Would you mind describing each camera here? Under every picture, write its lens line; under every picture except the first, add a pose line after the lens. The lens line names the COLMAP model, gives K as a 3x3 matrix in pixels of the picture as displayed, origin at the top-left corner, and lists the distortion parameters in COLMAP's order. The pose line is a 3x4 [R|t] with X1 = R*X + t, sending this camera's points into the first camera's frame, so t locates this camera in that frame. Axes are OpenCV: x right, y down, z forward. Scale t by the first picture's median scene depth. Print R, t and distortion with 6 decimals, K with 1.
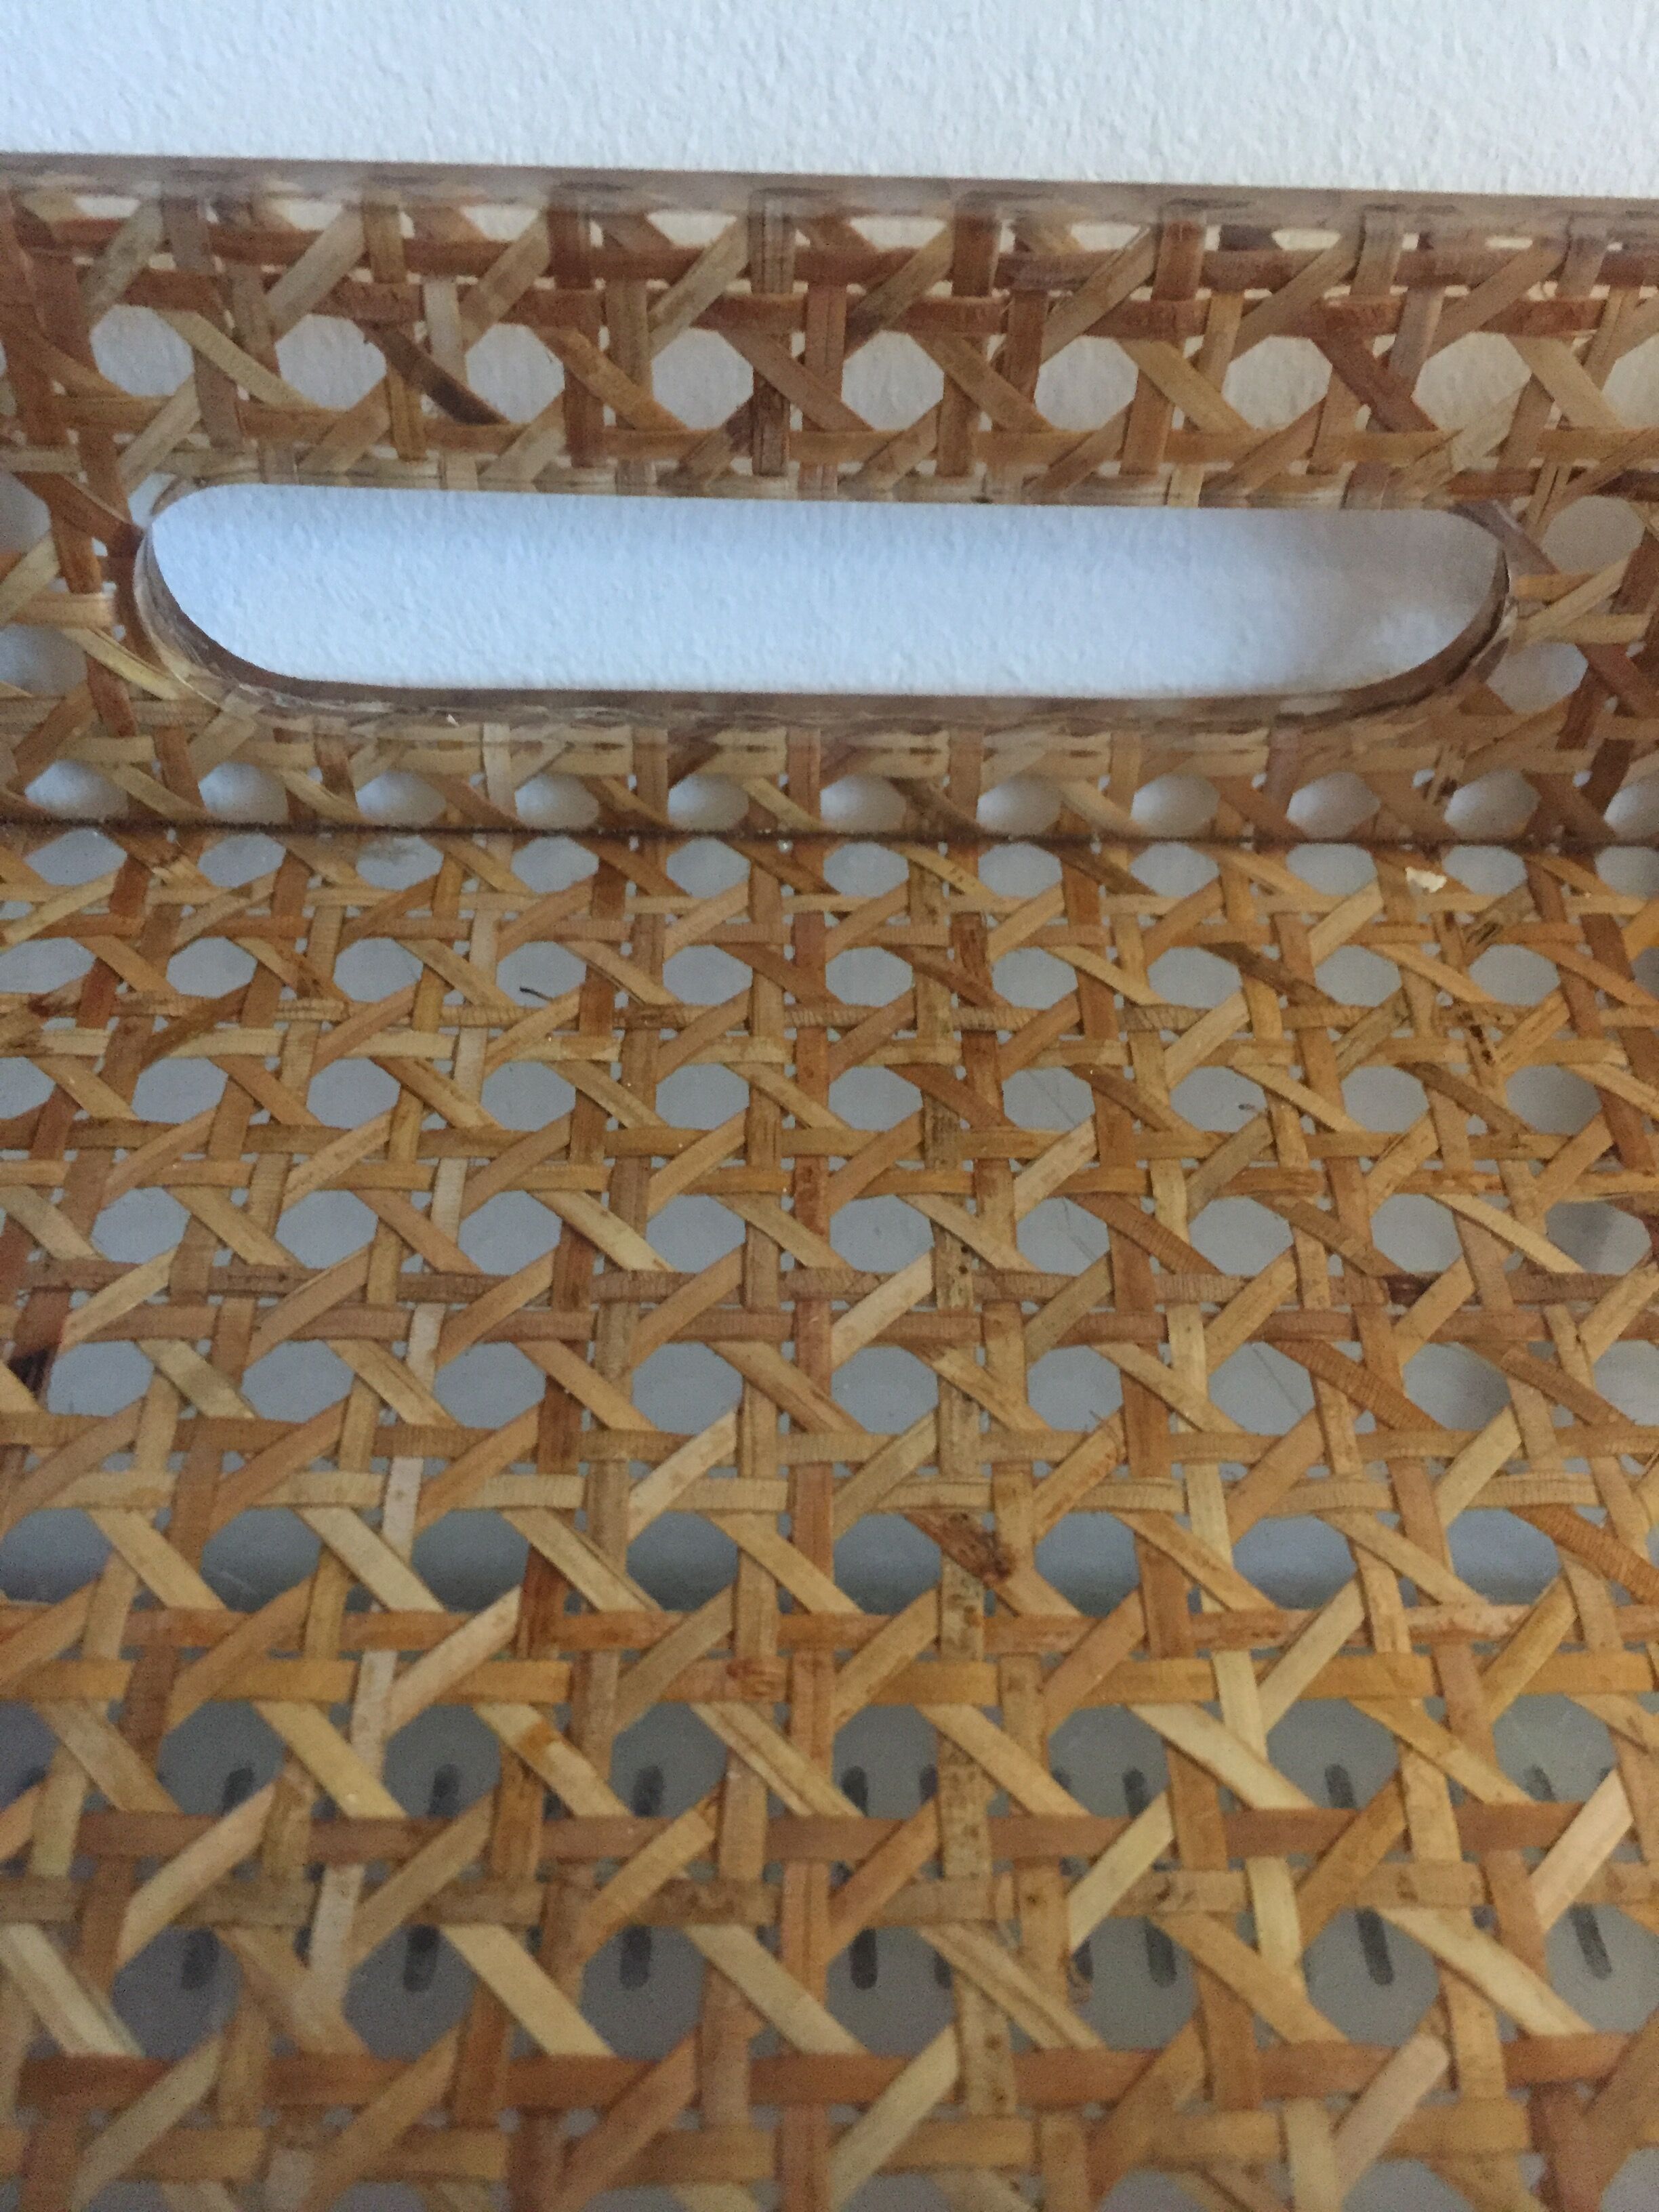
lens RADIAL K [[1879.5, 0, 827.4], [0, 1879.5, 1086.9], [0, 0, 1]] dist [0.052119, -0.020959]
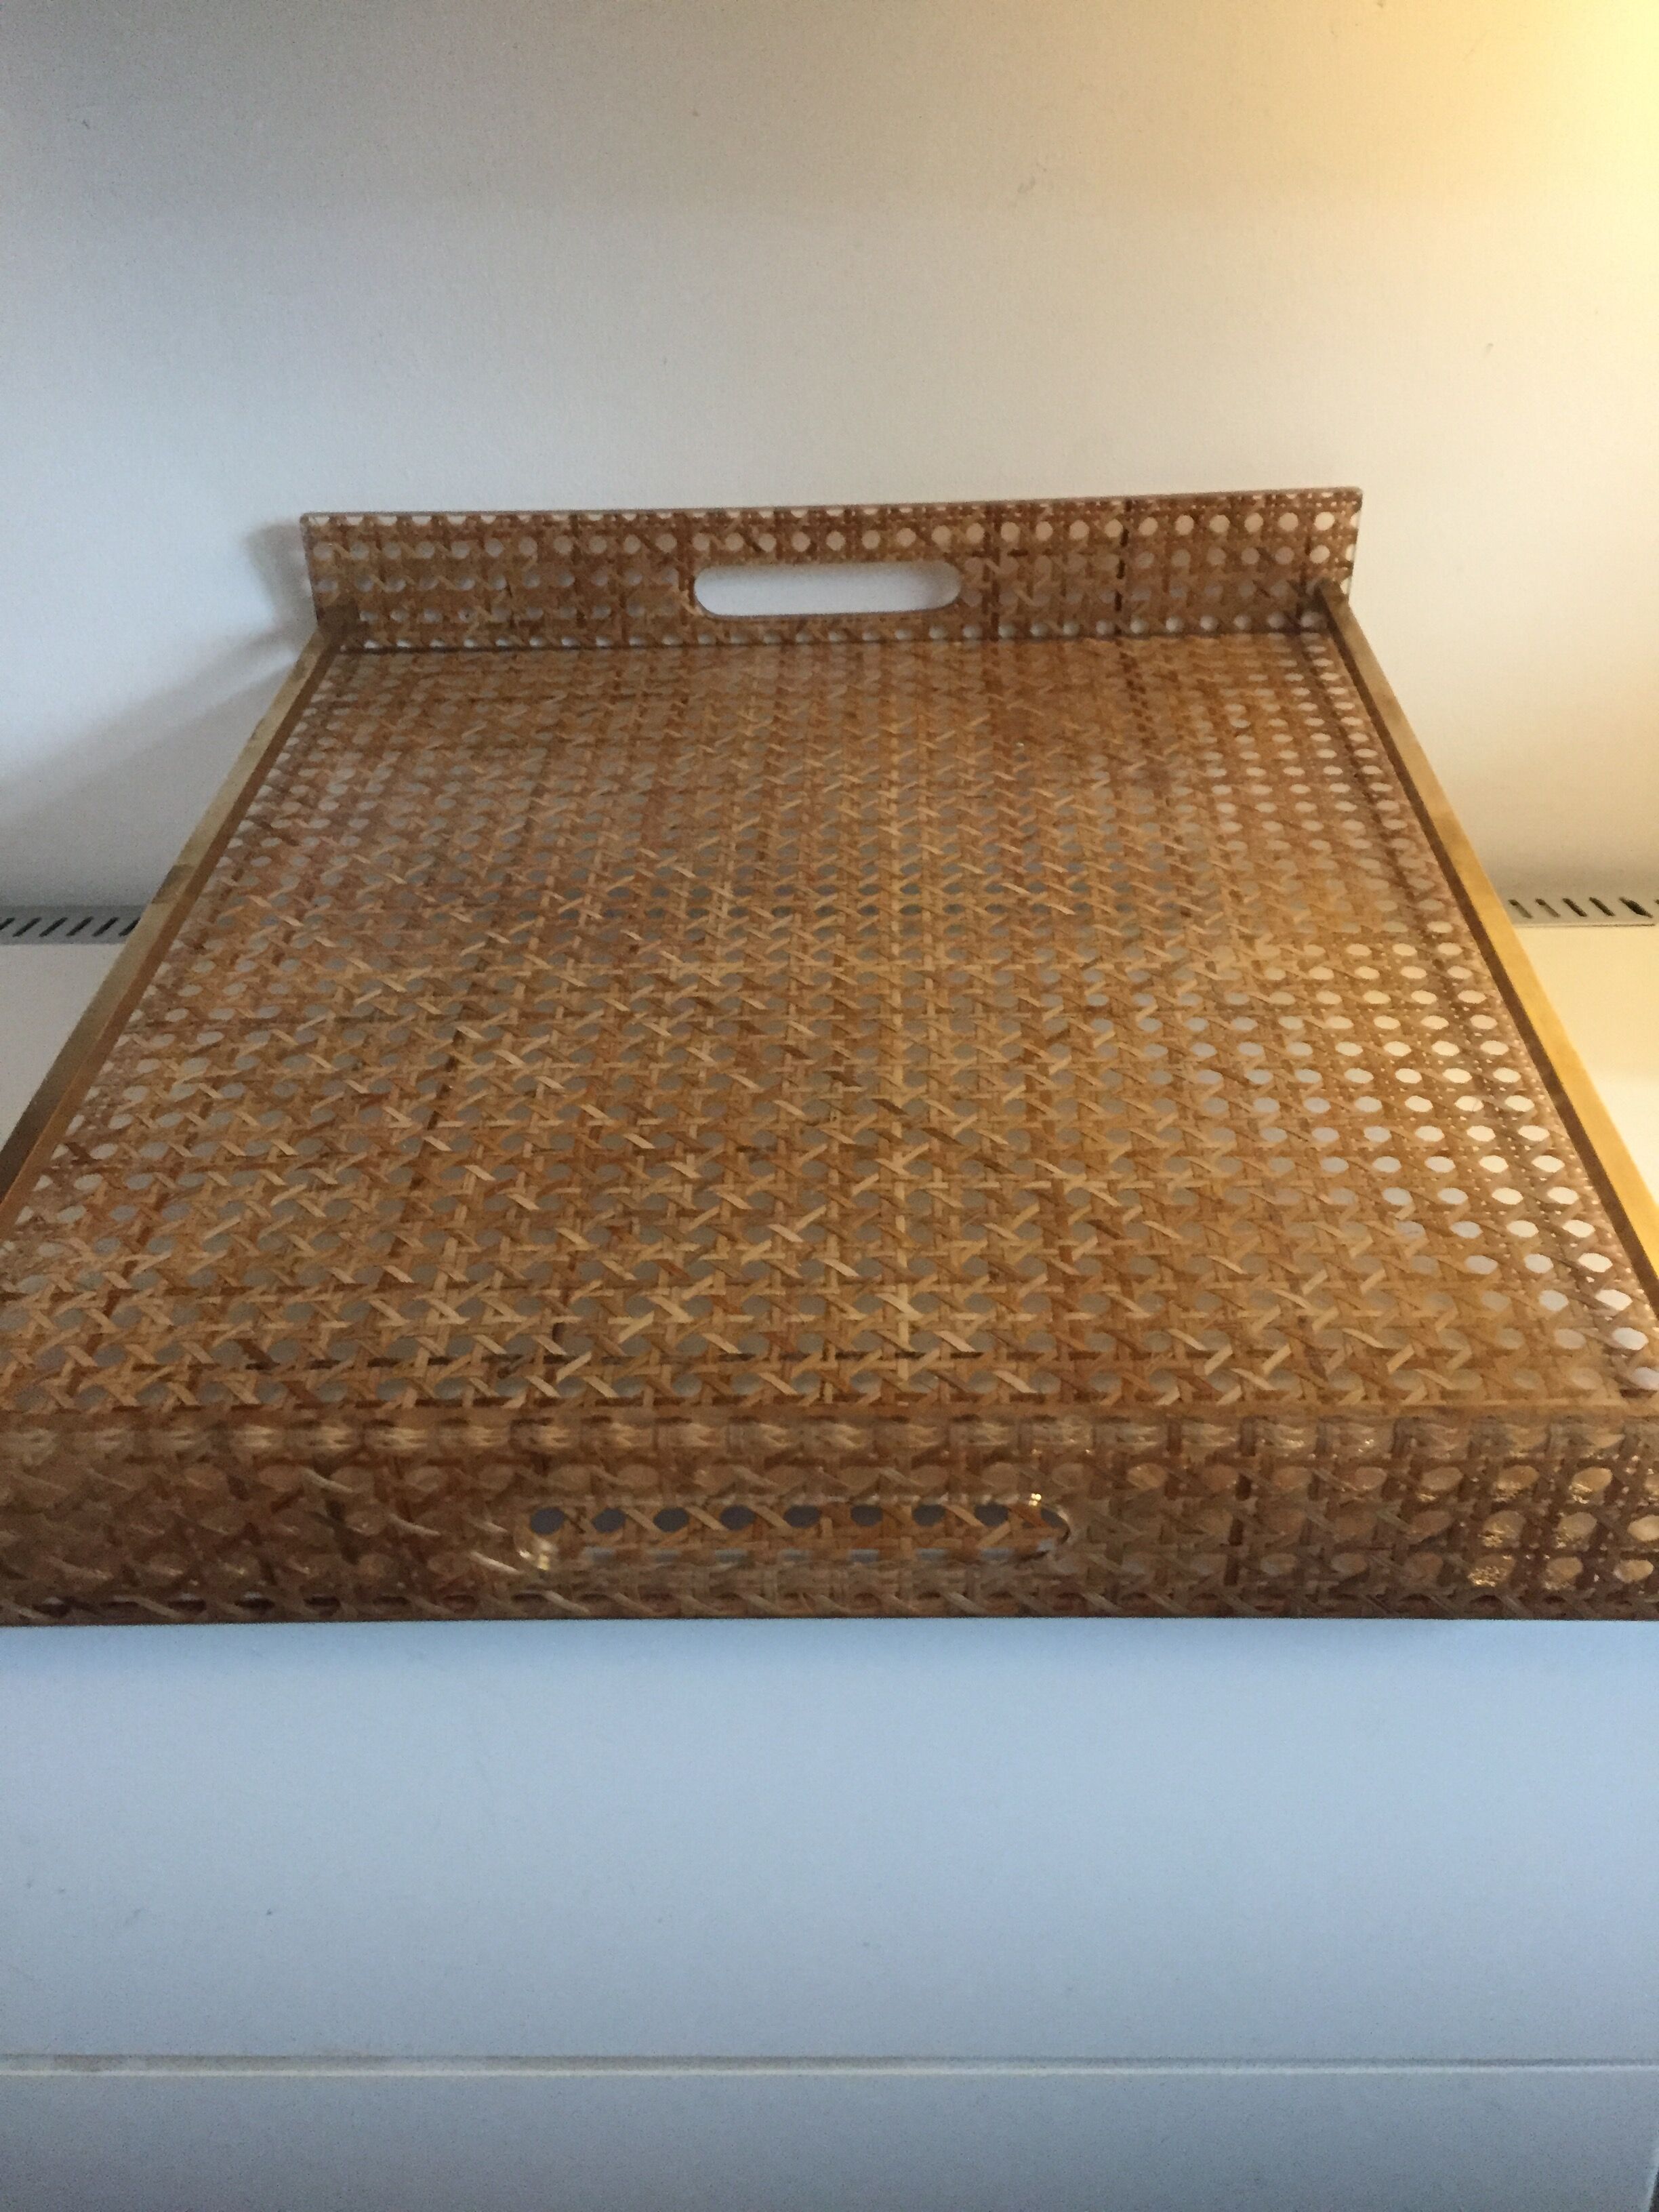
lens RADIAL K [[1879.5, 0, 842.5], [0, 1879.5, 1118.7], [0, 0, 1]] dist [0.052119, -0.020959]
pose [[0.997703, -0.036219, -0.057244, 0.295567], [0.019332, 0.962152, -0.271826, 2.630598], [0.064922, 0.270095, 0.960642, -3.666633]]
